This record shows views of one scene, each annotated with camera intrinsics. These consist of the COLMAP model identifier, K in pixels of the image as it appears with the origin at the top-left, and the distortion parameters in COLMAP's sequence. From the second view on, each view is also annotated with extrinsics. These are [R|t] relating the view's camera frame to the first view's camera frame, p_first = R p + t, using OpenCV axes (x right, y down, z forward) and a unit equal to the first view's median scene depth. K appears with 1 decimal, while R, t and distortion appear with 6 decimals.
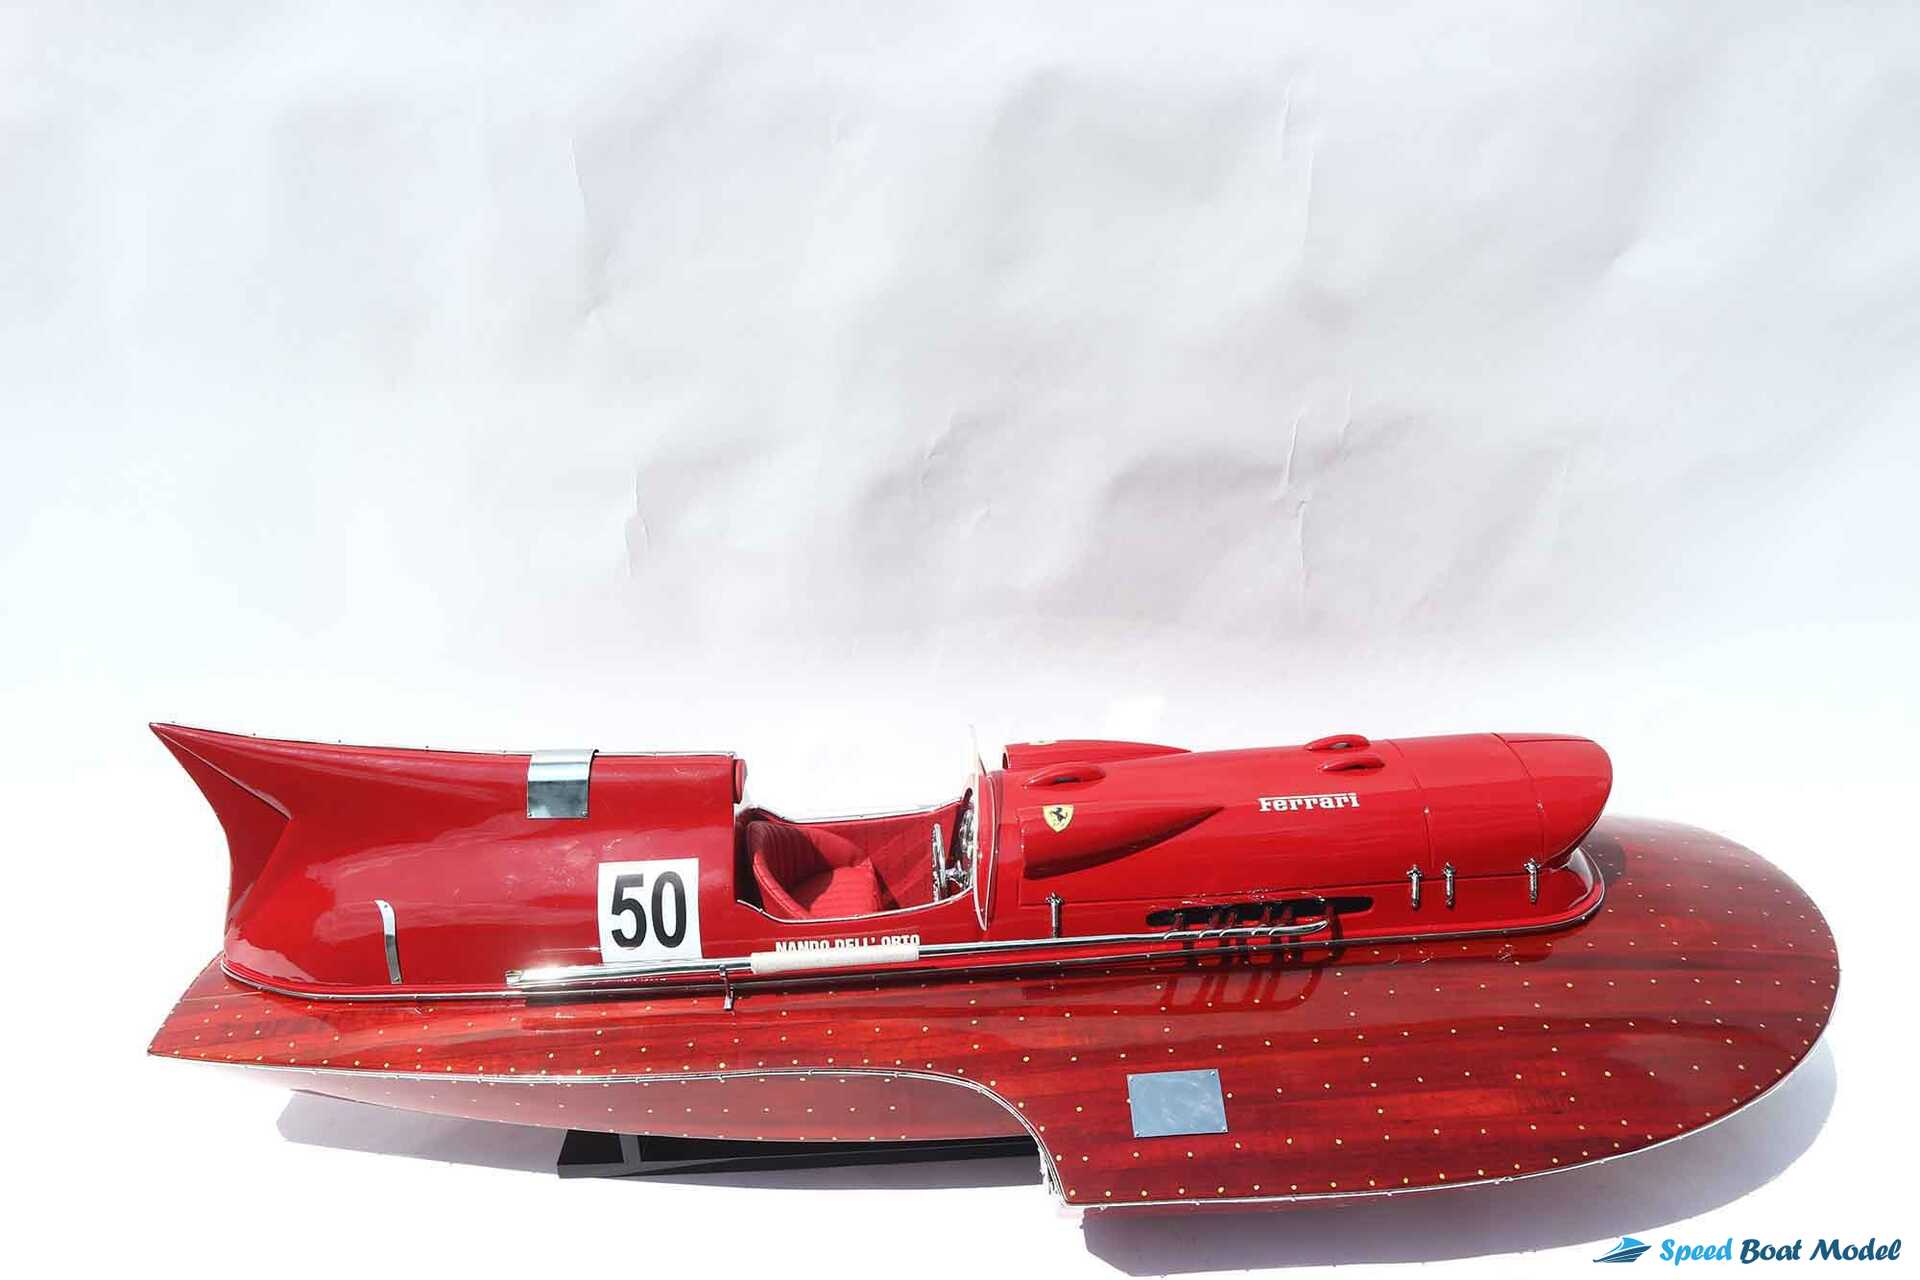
lens RADIAL K [[1332.4, 0, 961.0], [0, 1332.4, 659.6], [0, 0, 1]] dist [-0.109030, 0.051595]
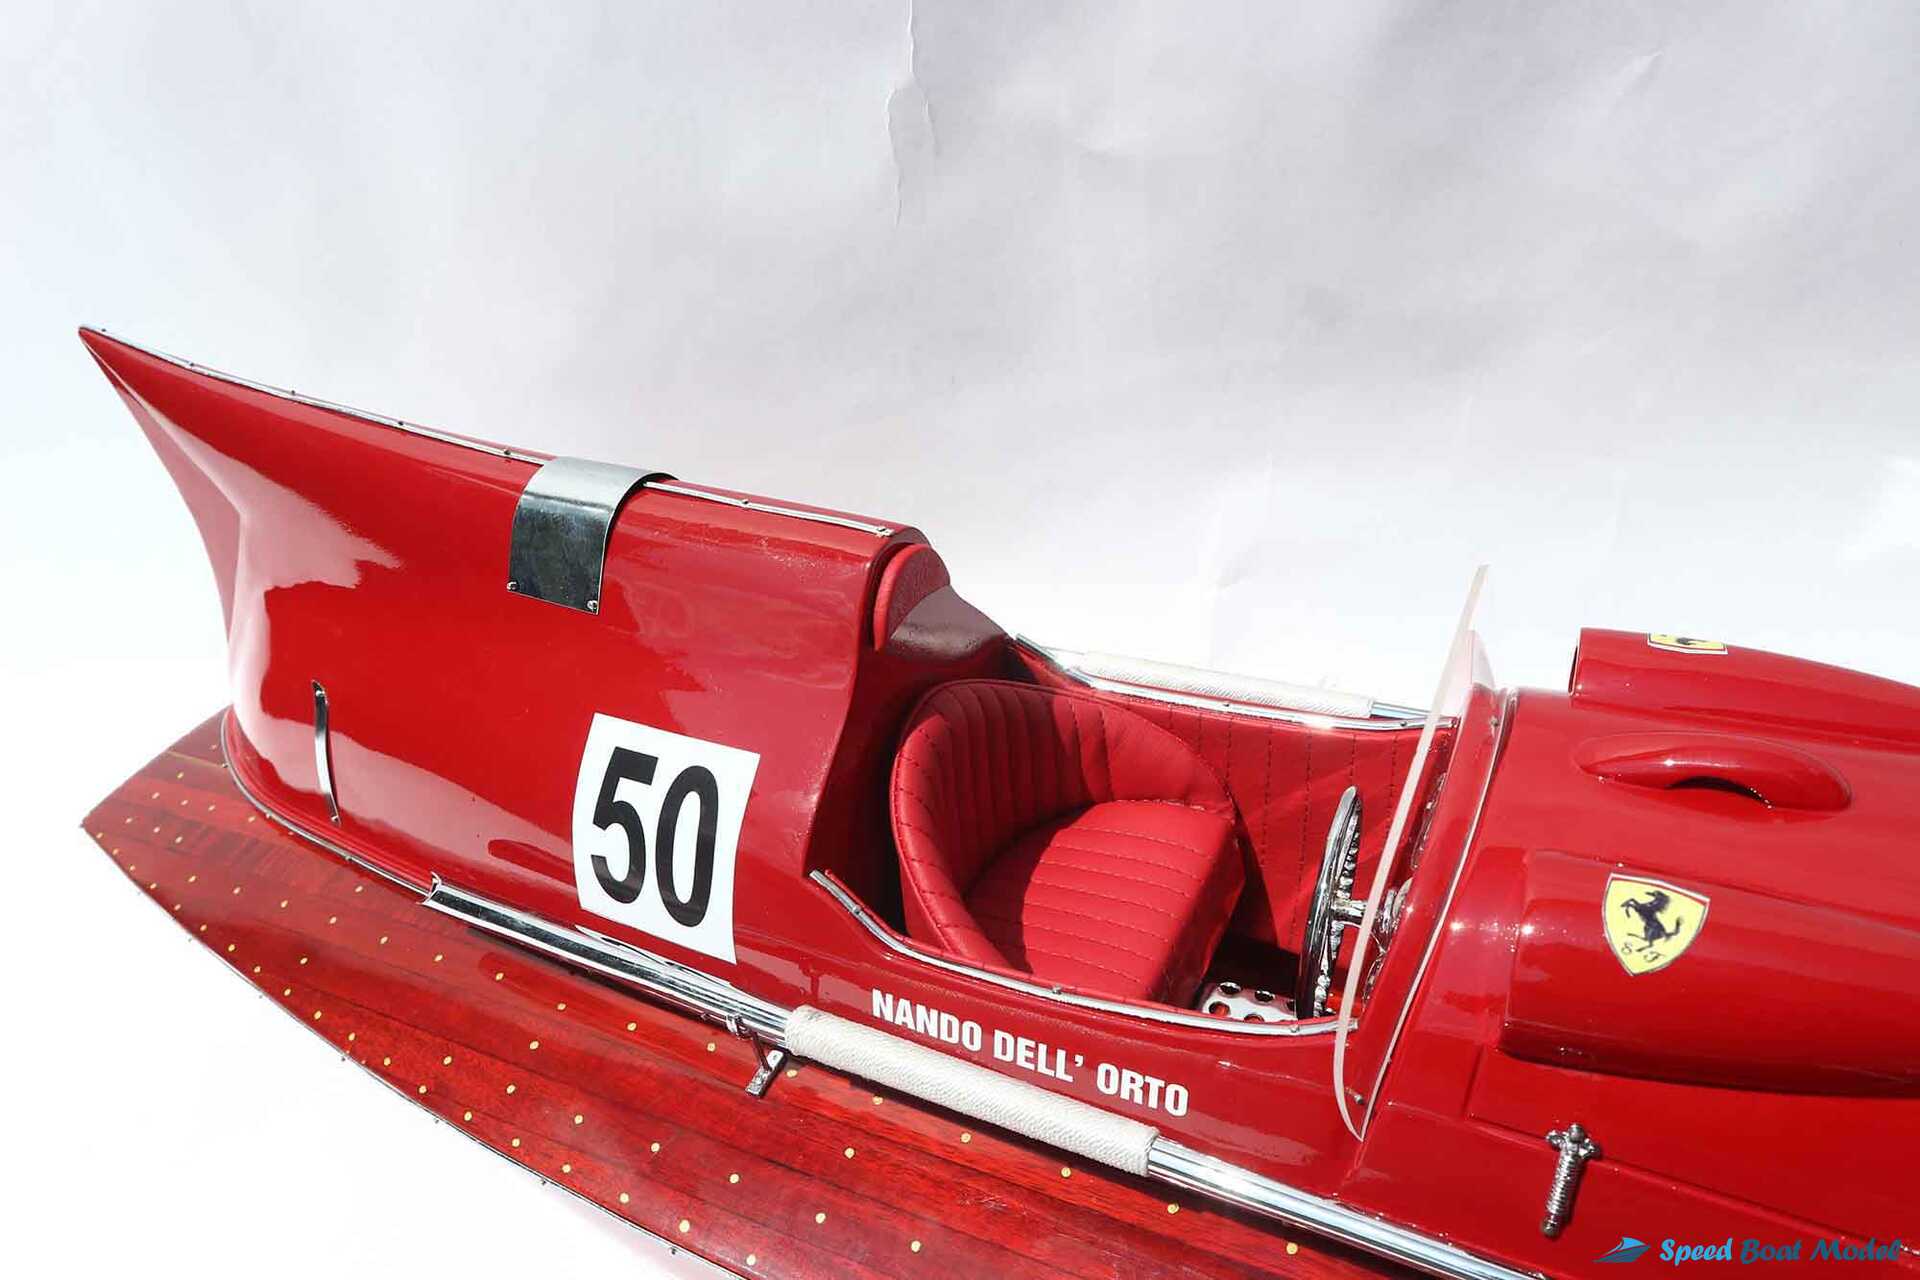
lens RADIAL K [[1332.4, 0, 954.3], [0, 1332.4, 647.2], [0, 0, 1]] dist [-0.109030, 0.051595]
pose [[0.863161, 0.218725, -0.455097, 0.055535], [-0.115081, 0.962805, 0.244466, -0.002636], [0.491640, -0.158641, 0.856226, 0.660764]]
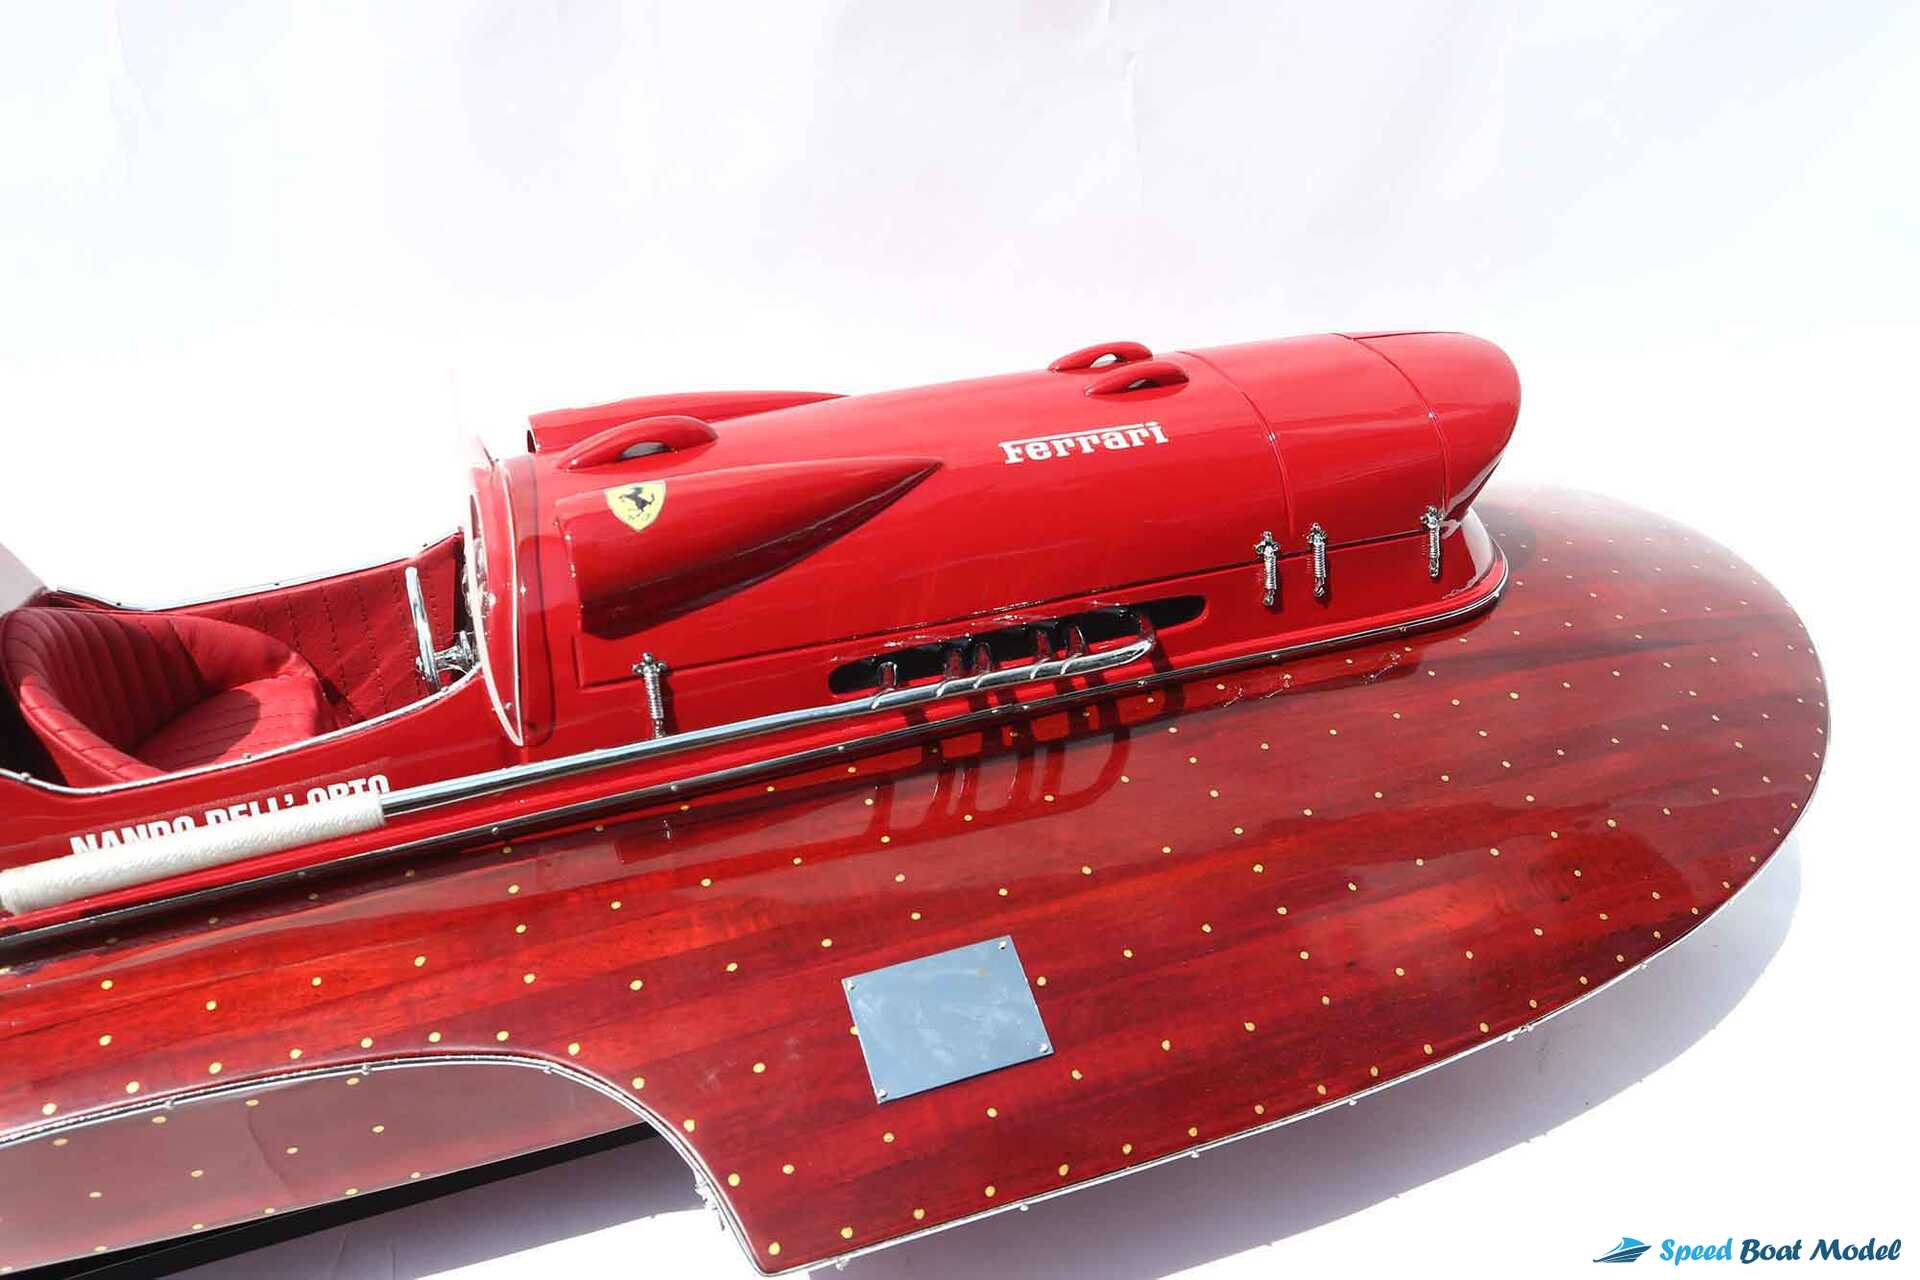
lens RADIAL K [[1332.4, 0, 974.5], [0, 1332.4, 658.0], [0, 0, 1]] dist [-0.109030, 0.051595]
pose [[0.943195, -0.132734, 0.304573, 0.033055], [0.094427, 0.986020, 0.137292, 0.119110], [-0.318538, -0.100733, 0.942543, 0.478065]]
